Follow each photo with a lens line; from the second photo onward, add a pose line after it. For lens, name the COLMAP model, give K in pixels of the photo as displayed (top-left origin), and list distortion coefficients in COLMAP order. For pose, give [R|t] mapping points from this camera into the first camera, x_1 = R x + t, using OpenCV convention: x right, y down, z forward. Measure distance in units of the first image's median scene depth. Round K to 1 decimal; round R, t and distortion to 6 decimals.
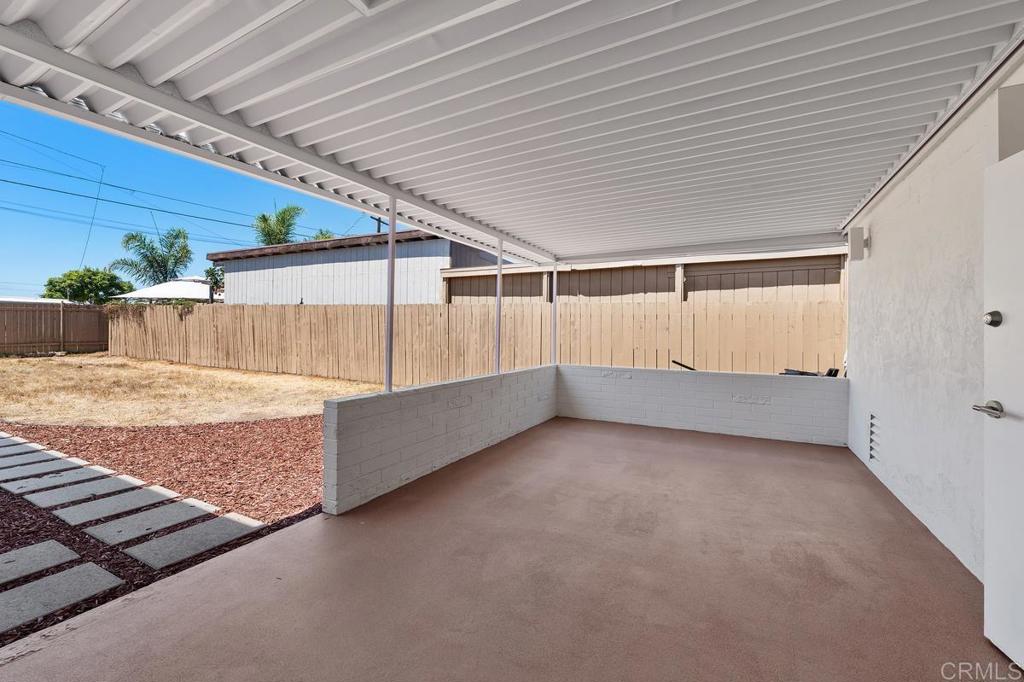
lens RADIAL K [[434.4, 0, 512.1], [0, 434.4, 331.6], [0, 0, 1]] dist [-0.001132, -0.000196]
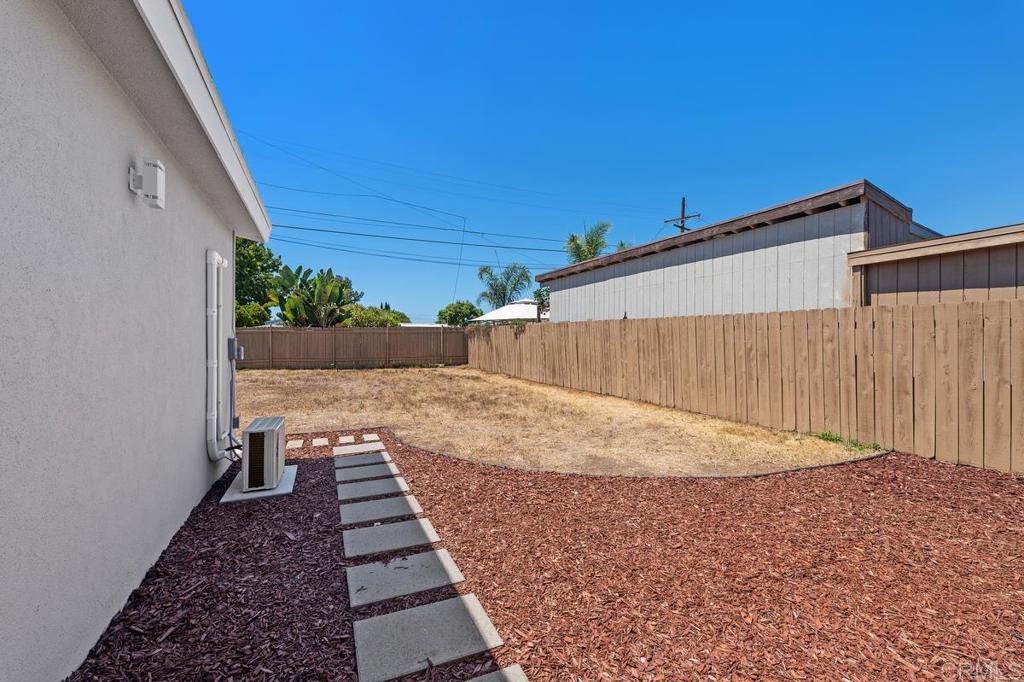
lens RADIAL K [[432.6, 0, 512.0], [0, 432.6, 341.0], [0, 0, 1]] dist [0.000438, 0.000393]
pose [[0.794775, -0.011536, -0.606795, -0.124477], [0.004326, 0.999902, -0.013344, -0.006392], [0.606889, 0.007981, 0.794746, 0.142822]]
